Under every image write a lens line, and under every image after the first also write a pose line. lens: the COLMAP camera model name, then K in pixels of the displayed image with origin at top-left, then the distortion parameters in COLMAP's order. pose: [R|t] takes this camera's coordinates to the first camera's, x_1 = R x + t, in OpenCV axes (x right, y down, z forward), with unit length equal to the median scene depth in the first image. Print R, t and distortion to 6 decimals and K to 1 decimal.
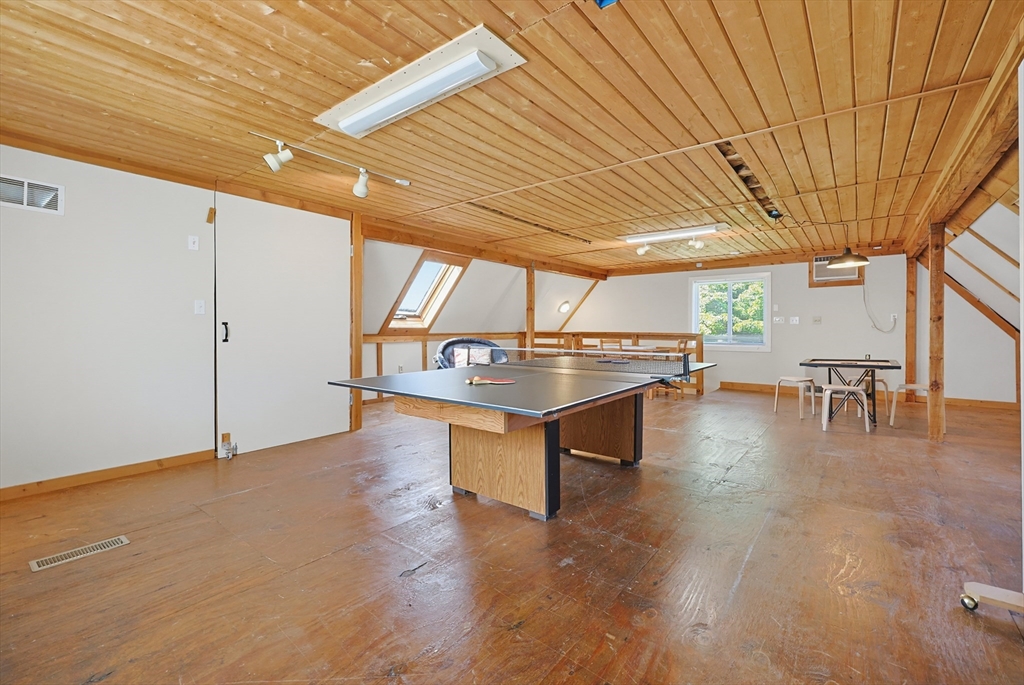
lens RADIAL K [[438.3, 0, 518.4], [0, 438.3, 335.4], [0, 0, 1]] dist [-0.005246, 0.002426]
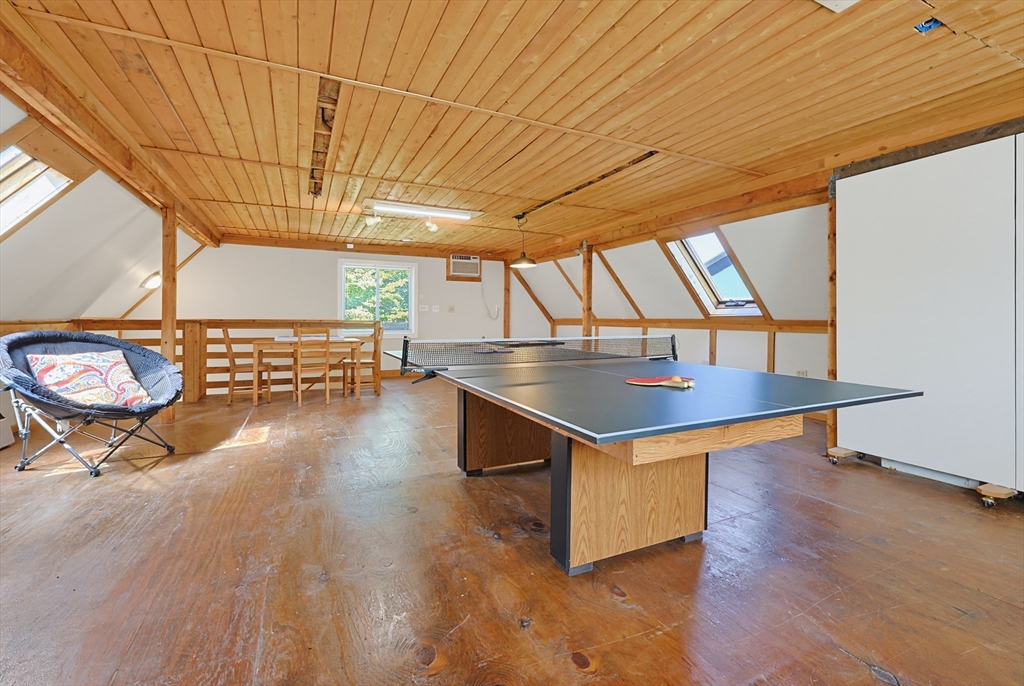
lens RADIAL K [[438.3, 0, 518.6], [0, 438.3, 322.2], [0, 0, 1]] dist [-0.005246, 0.002426]
pose [[0.452448, -0.007905, 0.891756, -0.319733], [0.012007, 0.999924, 0.002771, 0.000712], [-0.891710, 0.009454, 0.452508, 0.349779]]
